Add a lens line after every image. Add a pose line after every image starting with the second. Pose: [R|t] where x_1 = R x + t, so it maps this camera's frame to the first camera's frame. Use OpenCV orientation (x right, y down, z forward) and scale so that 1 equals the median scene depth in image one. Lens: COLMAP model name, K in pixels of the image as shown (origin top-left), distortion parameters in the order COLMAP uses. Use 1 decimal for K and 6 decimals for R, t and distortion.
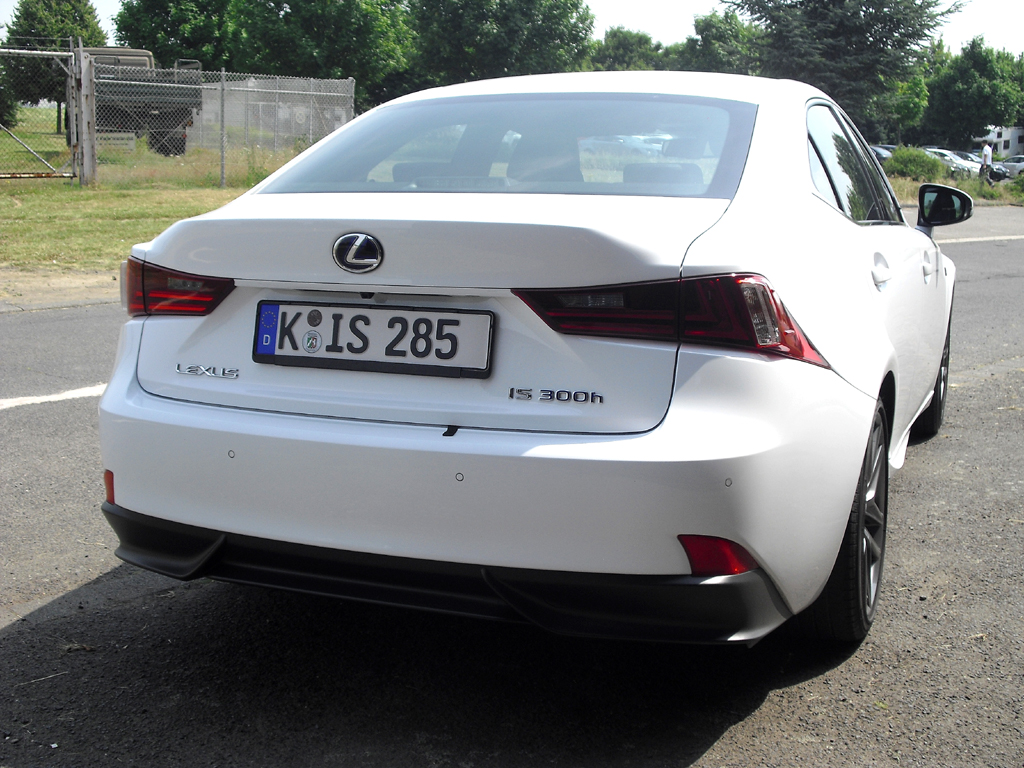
lens RADIAL K [[1273.4, 0, 515.0], [0, 1273.4, 387.6], [0, 0, 1]] dist [-0.099920, 0.000000]
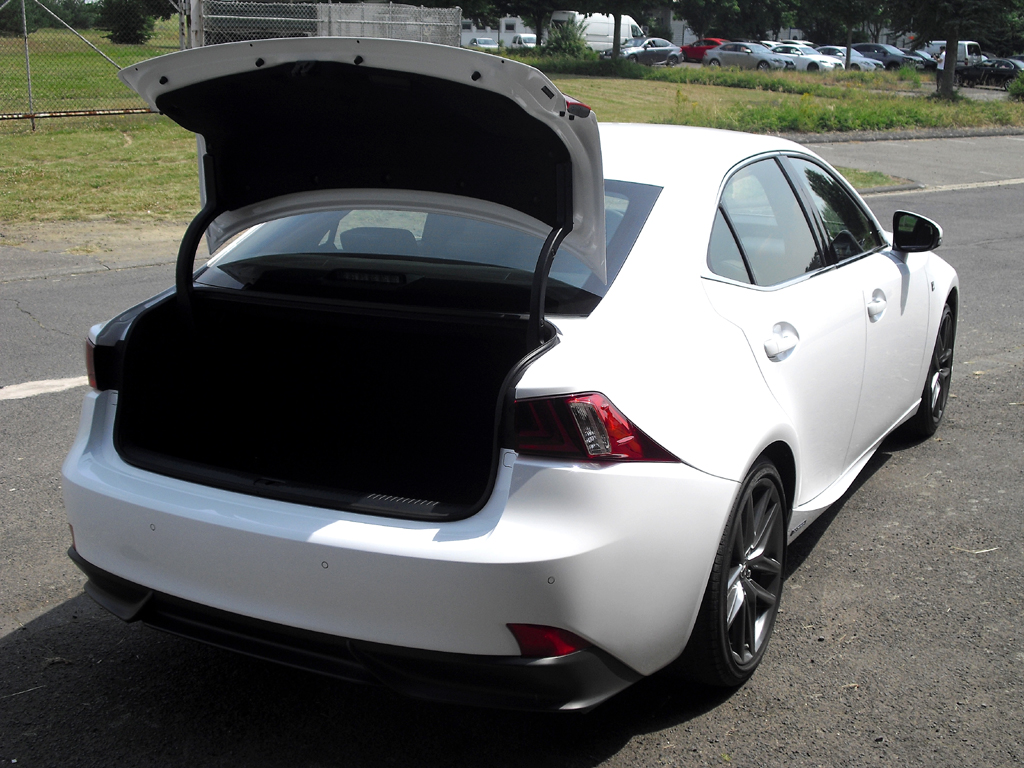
lens RADIAL K [[1273.4, 0, 511.8], [0, 1273.4, 383.4], [0, 0, 1]] dist [-0.099920, 0.000000]
pose [[0.994522, 0.019441, -0.102706, 0.171352], [-0.012398, 0.997555, 0.068774, -0.125770], [0.103792, -0.067124, 0.992331, -0.090216]]
